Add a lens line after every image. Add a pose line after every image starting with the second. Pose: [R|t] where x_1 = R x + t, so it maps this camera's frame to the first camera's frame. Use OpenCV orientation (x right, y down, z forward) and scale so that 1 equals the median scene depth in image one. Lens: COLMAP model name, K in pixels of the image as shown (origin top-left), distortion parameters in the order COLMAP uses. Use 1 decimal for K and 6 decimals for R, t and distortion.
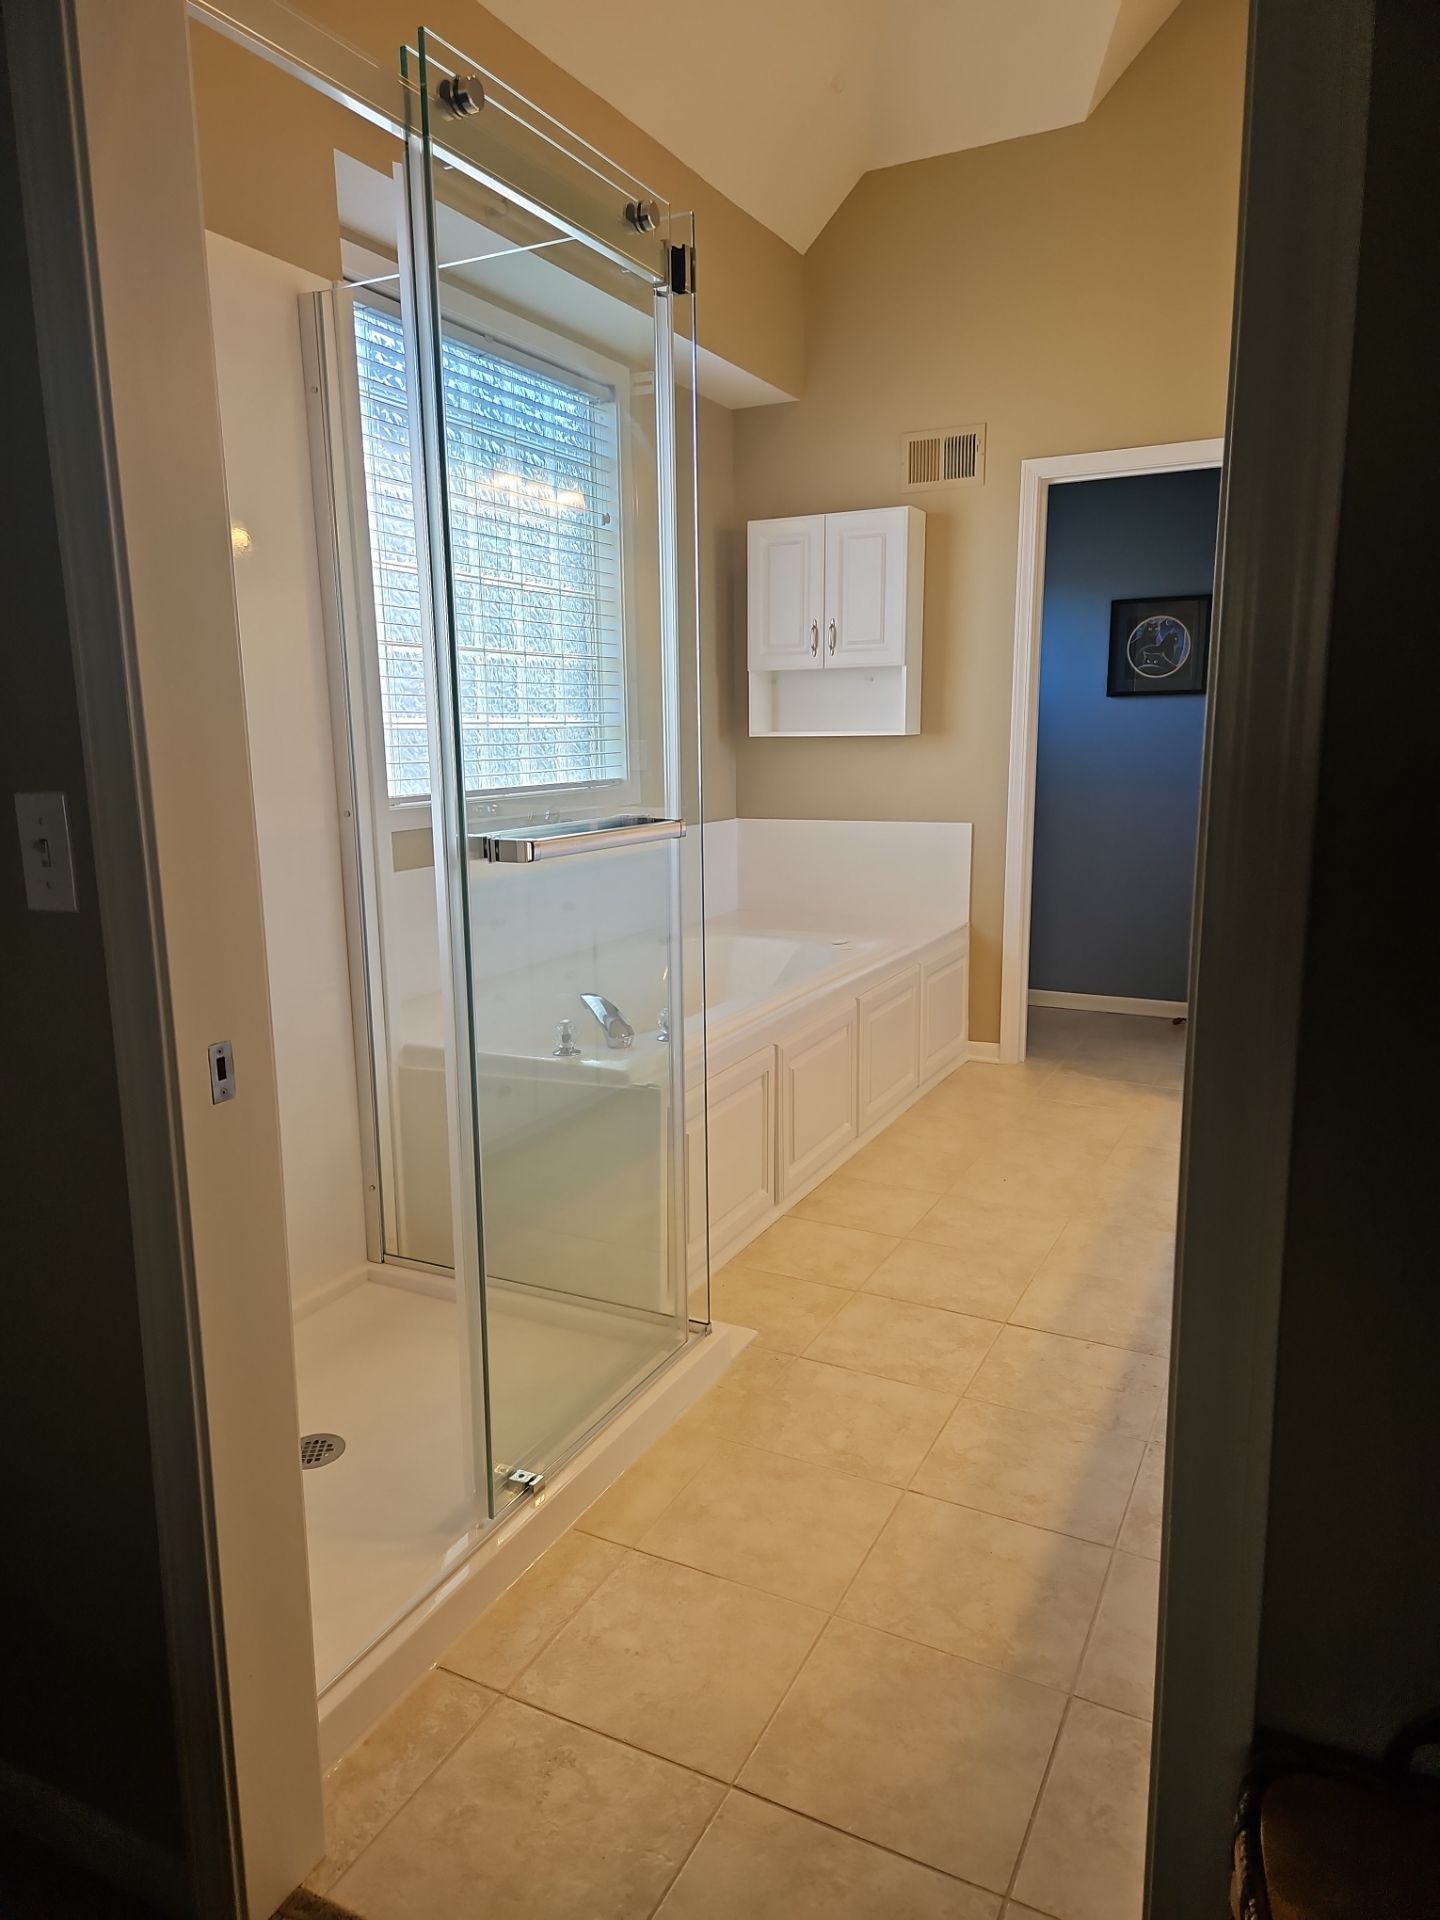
lens RADIAL K [[1281.2, 0, 699.1], [0, 1281.2, 967.4], [0, 0, 1]] dist [0.071886, -0.060127]
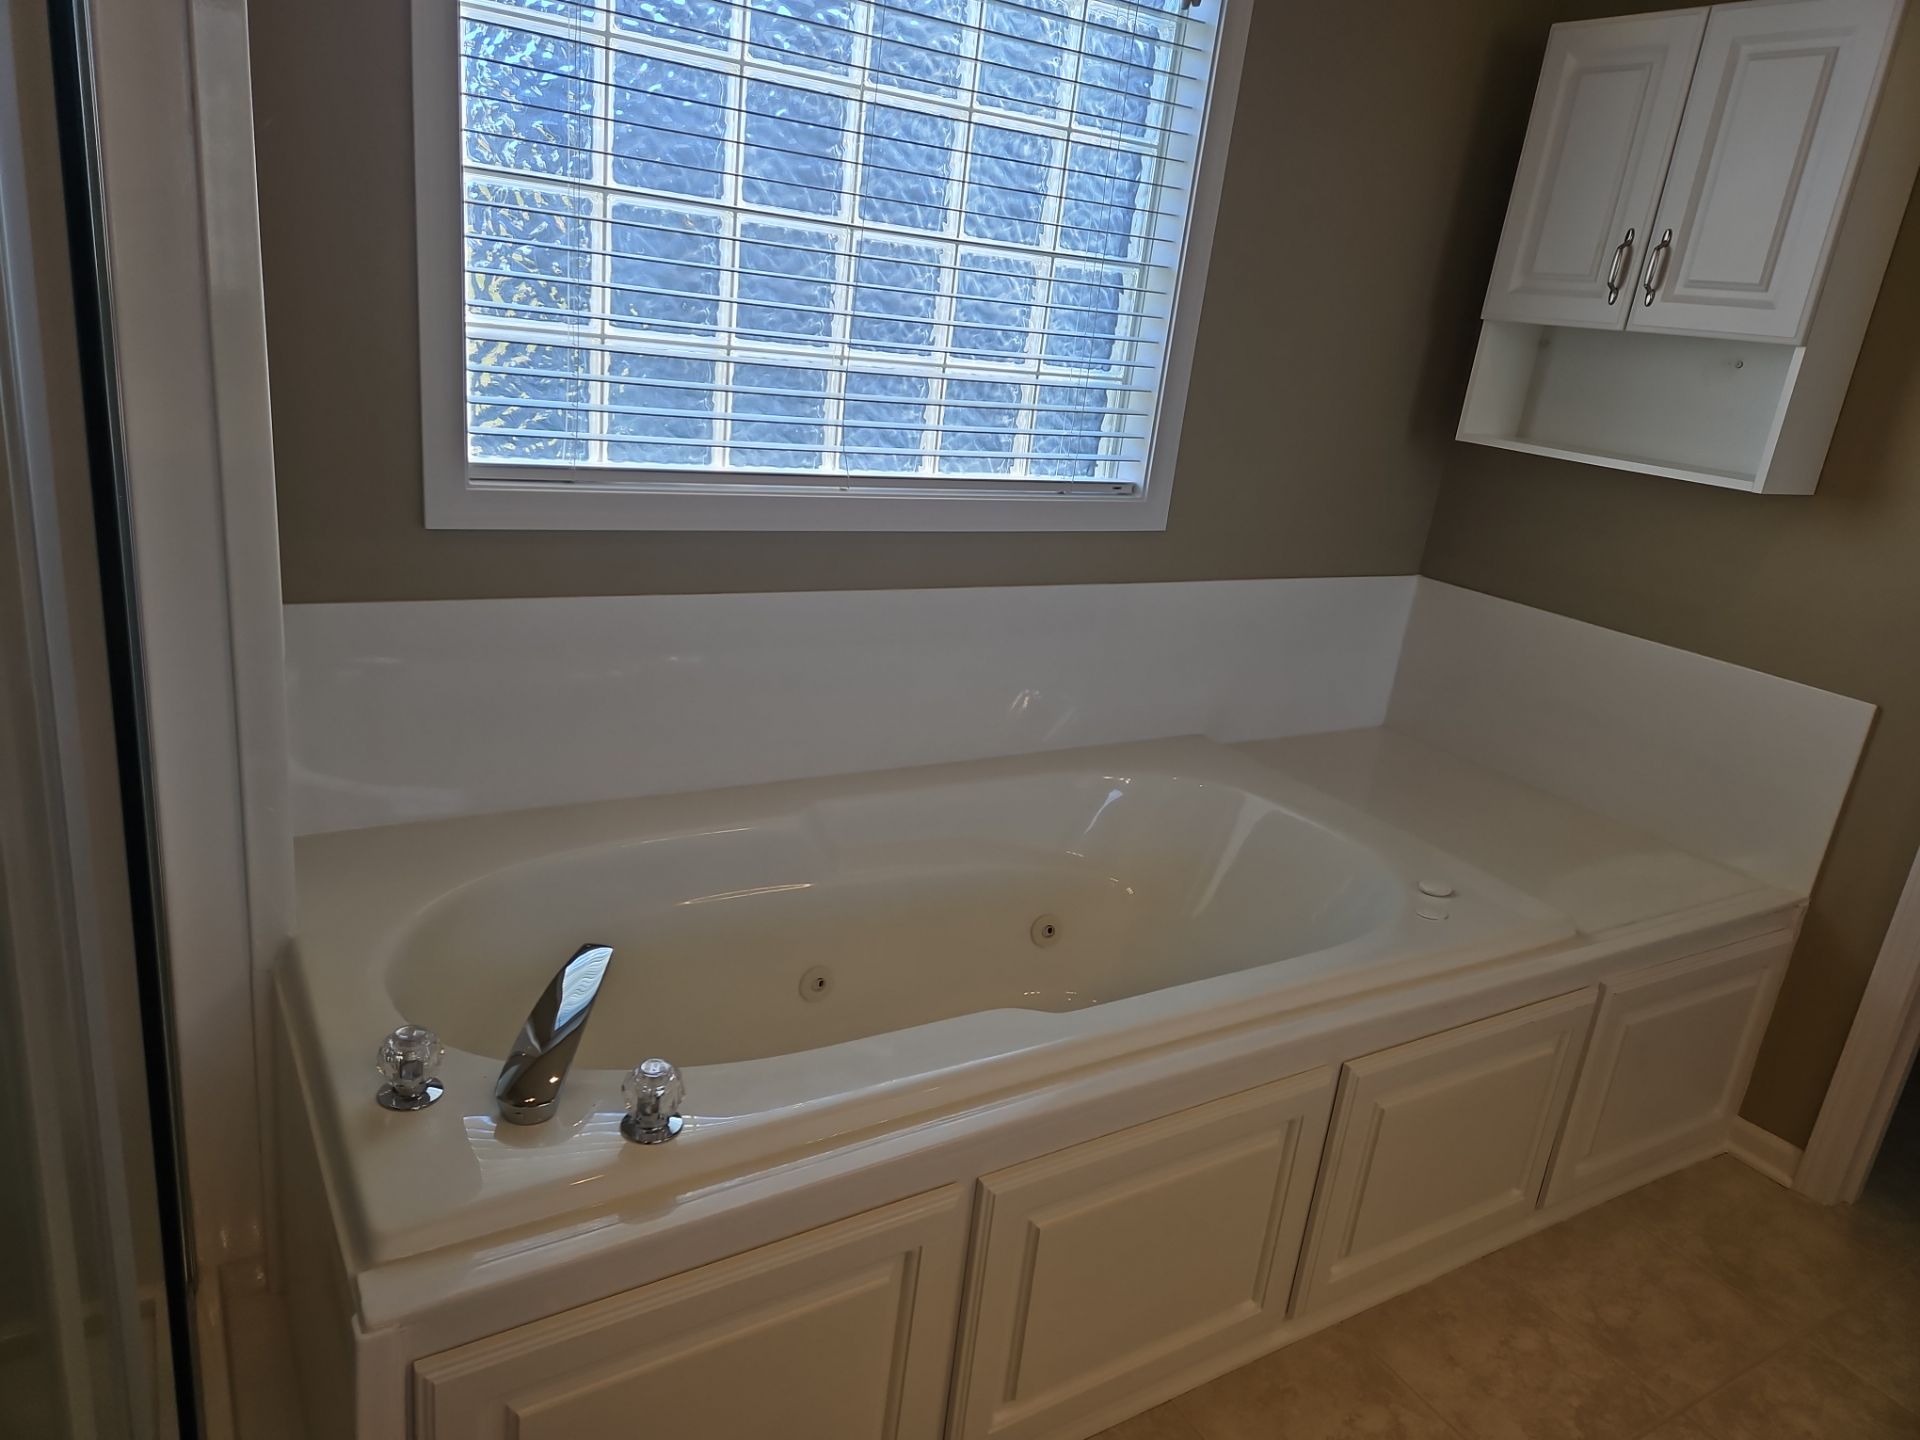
lens RADIAL K [[1281.2, 0, 948.5], [0, 1281.2, 721.2], [0, 0, 1]] dist [0.071886, -0.060127]
pose [[0.846633, 0.264192, -0.461969, 0.175607], [-0.212874, 0.963722, 0.161010, -0.132346], [0.487748, -0.037975, 0.872158, 0.502871]]
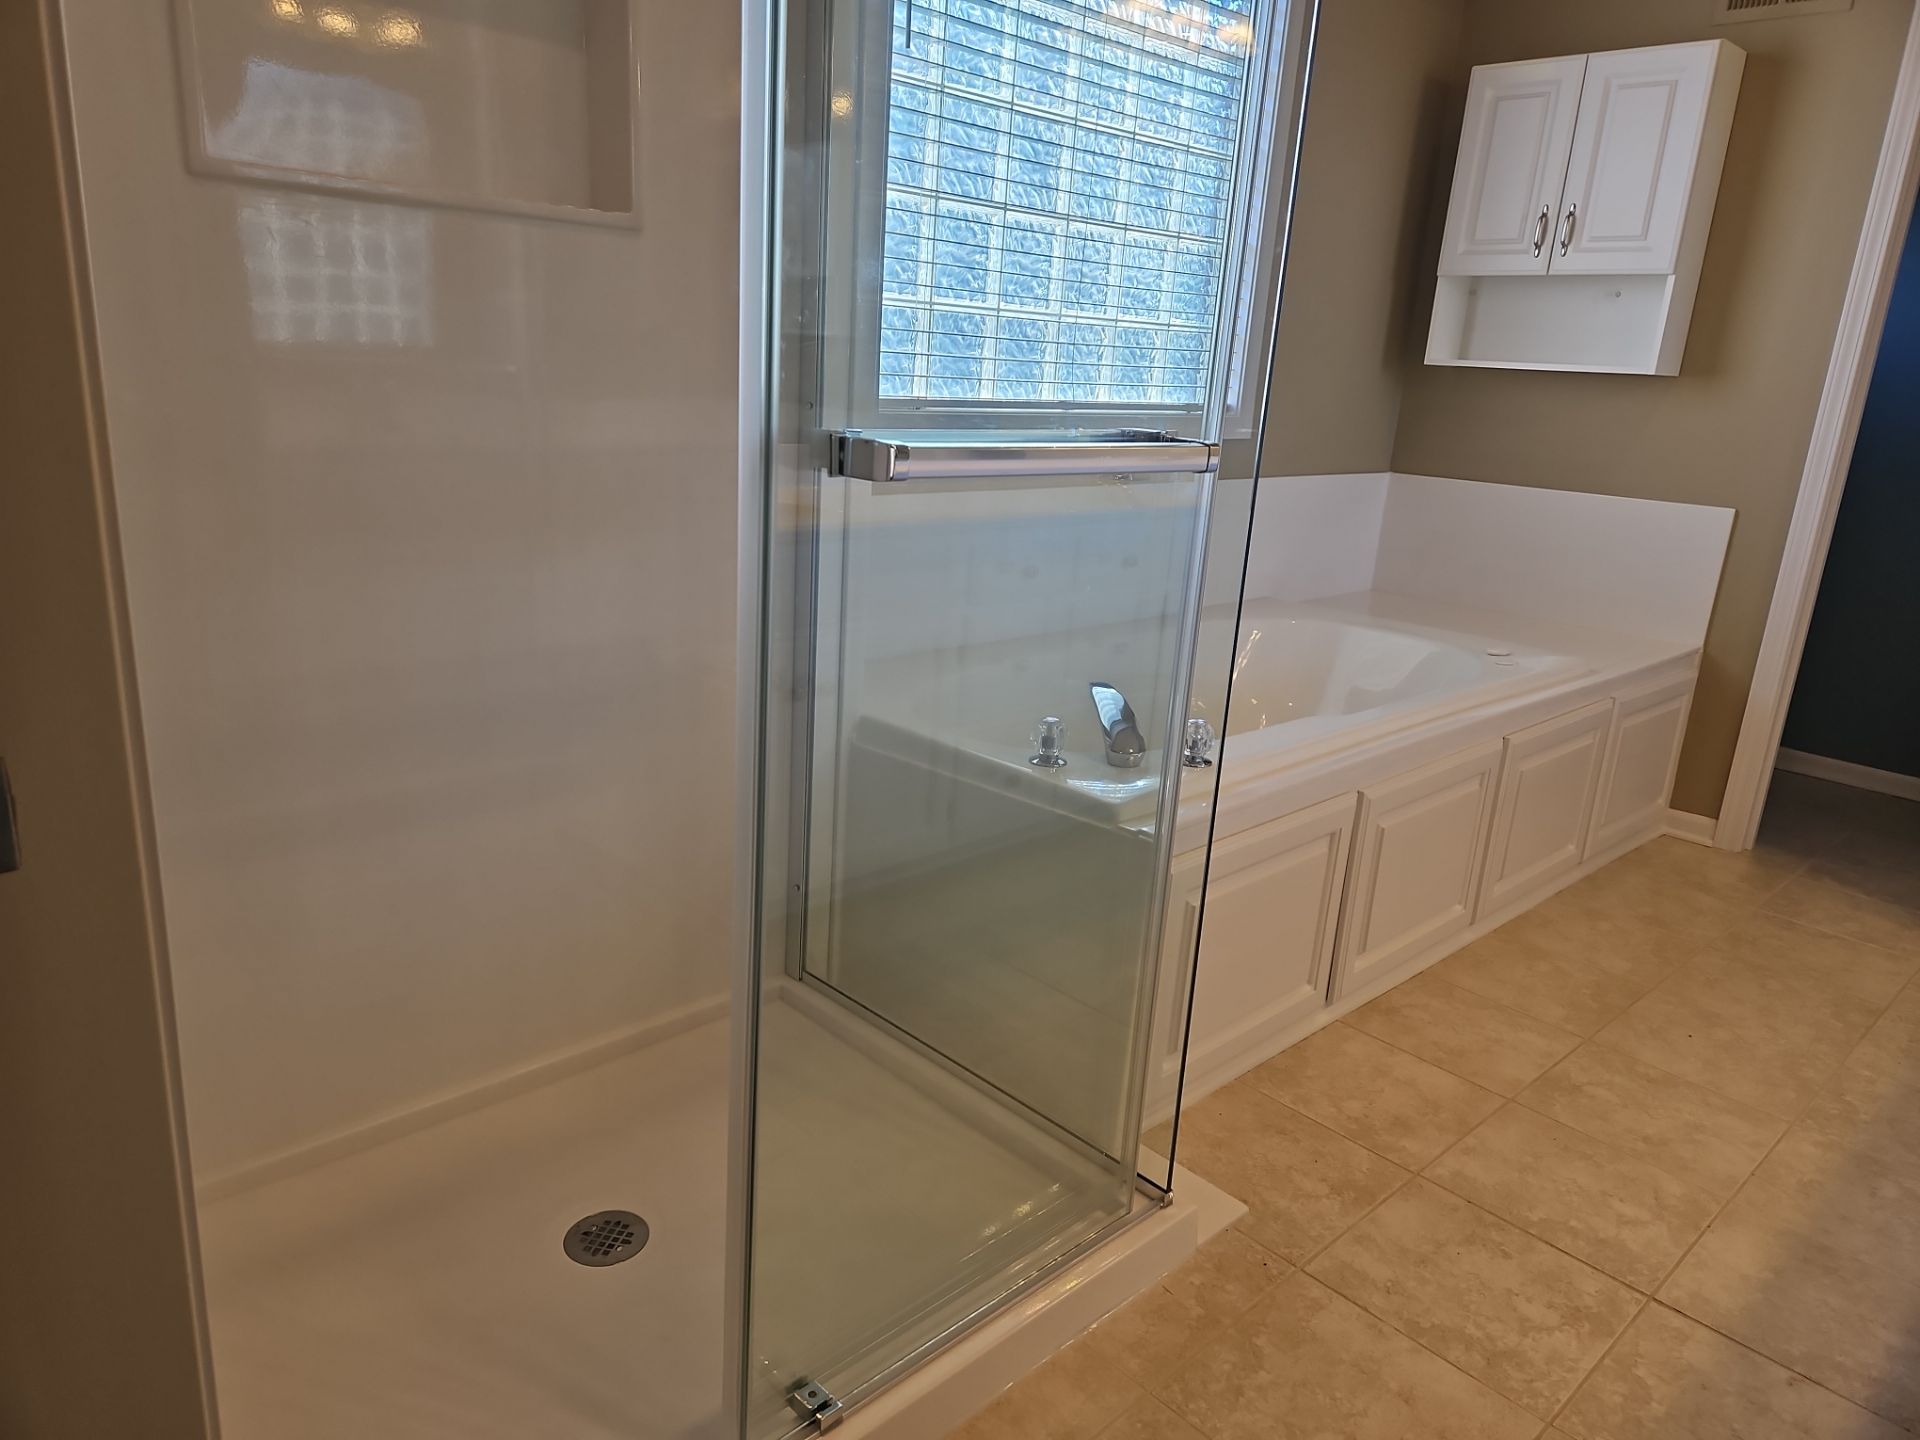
lens RADIAL K [[1281.2, 0, 939.3], [0, 1281.2, 726.4], [0, 0, 1]] dist [0.071886, -0.060127]
pose [[0.941789, 0.157761, -0.296893, 0.037866], [-0.130928, 0.985456, 0.108322, -0.017800], [0.309664, -0.063145, 0.948747, 0.209370]]
